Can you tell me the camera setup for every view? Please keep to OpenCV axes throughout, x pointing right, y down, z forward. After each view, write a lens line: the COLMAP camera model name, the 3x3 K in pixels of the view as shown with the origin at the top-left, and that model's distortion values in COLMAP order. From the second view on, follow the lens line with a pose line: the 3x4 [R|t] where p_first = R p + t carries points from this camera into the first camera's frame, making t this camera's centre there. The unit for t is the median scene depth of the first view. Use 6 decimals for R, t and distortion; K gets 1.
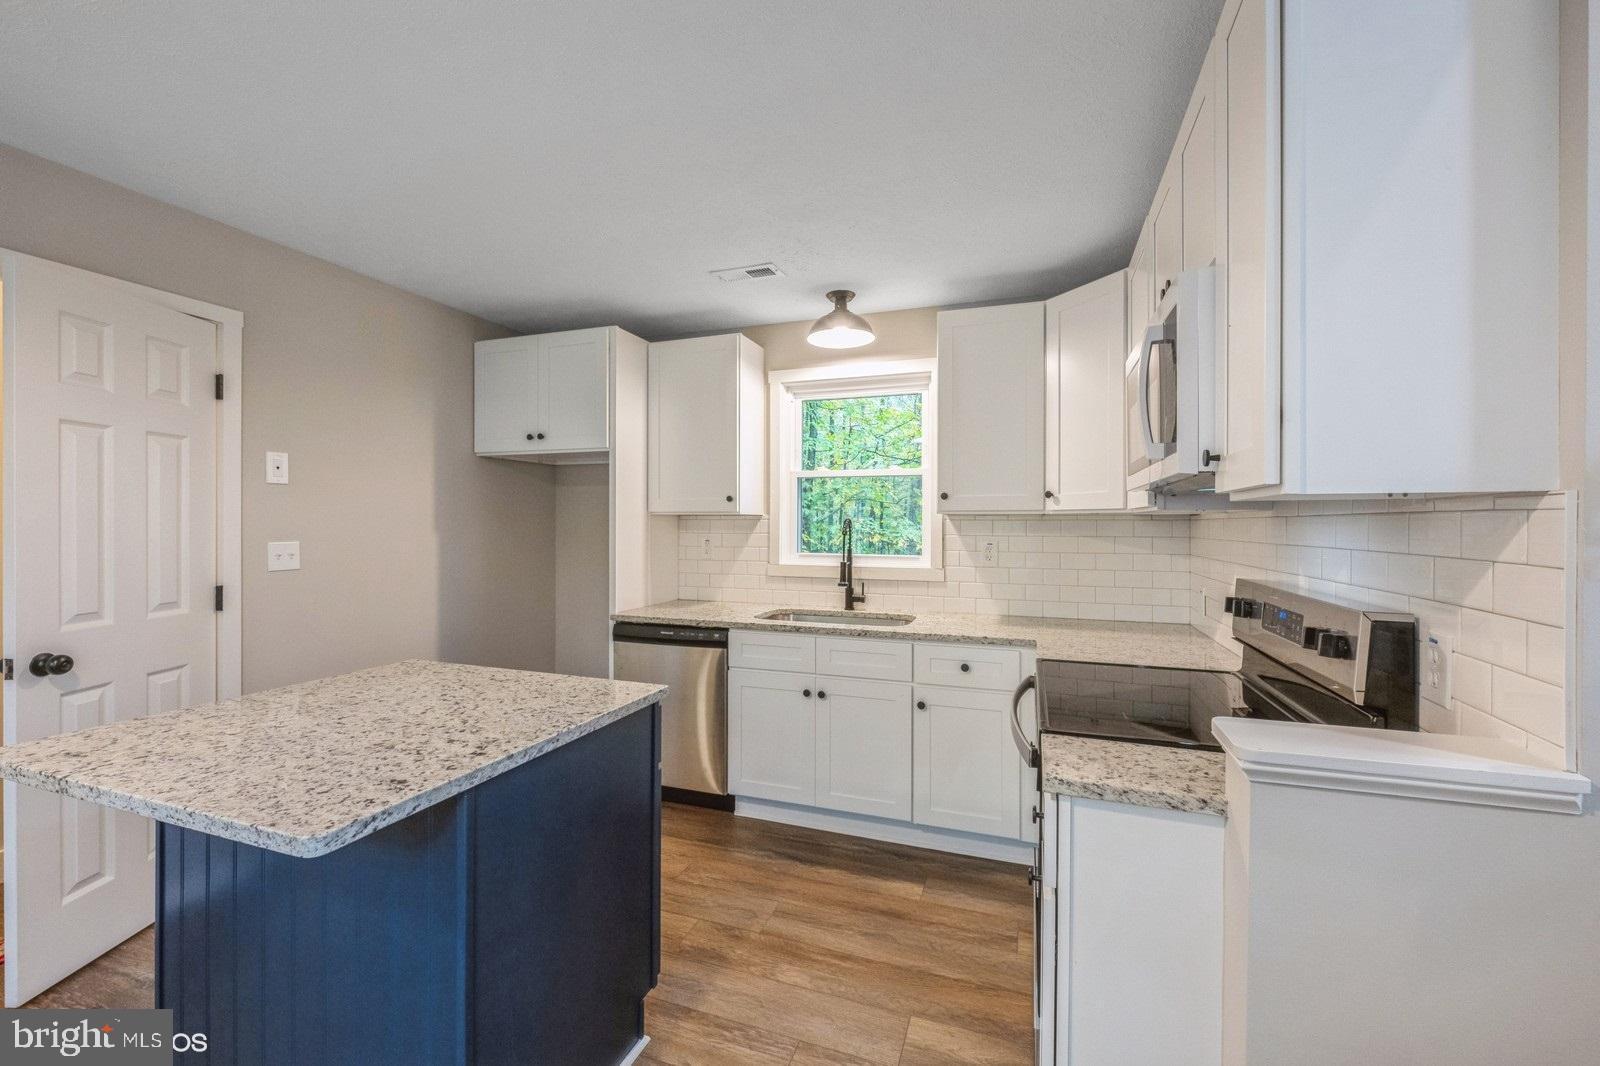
lens RADIAL K [[651.4, 0, 801.4], [0, 651.4, 521.8], [0, 0, 1]] dist [0.000669, 0.000292]
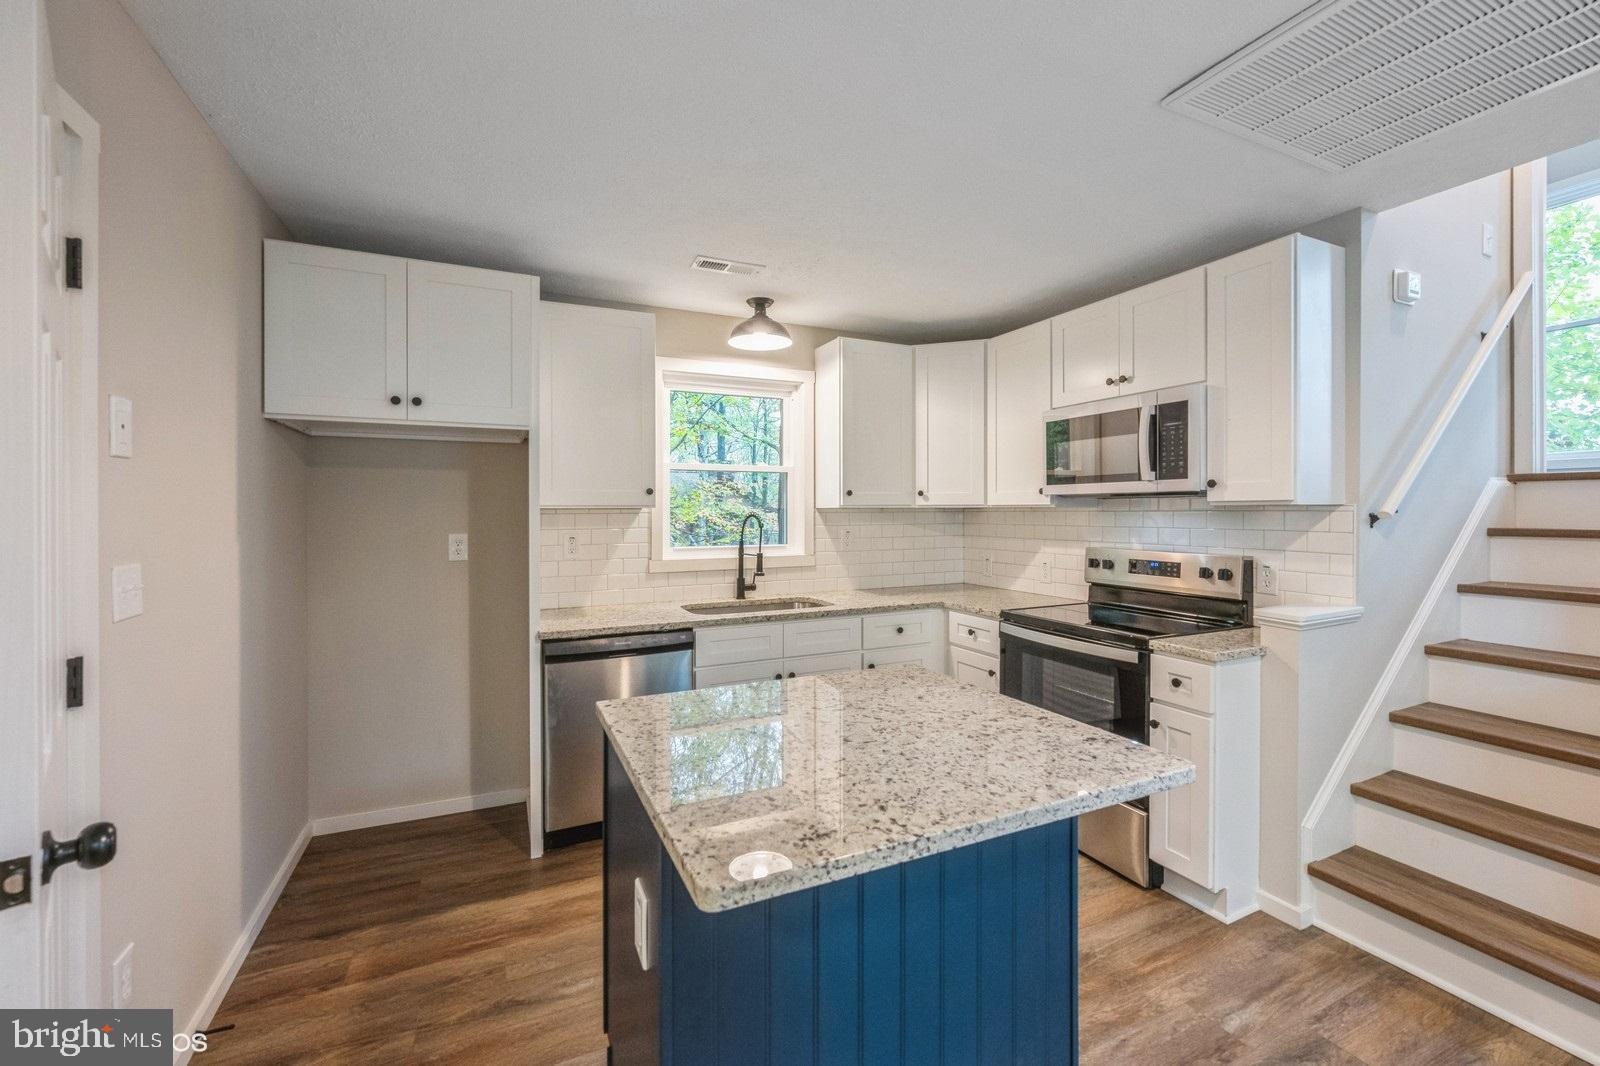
lens RADIAL K [[651.4, 0, 839.2], [0, 651.4, 505.7], [0, 0, 1]] dist [0.000669, 0.000292]
pose [[0.701126, -0.000325, 0.713038, -0.624817], [0.004710, 0.999980, -0.004175, -0.010528], [-0.713022, 0.006286, 0.701113, 0.168054]]
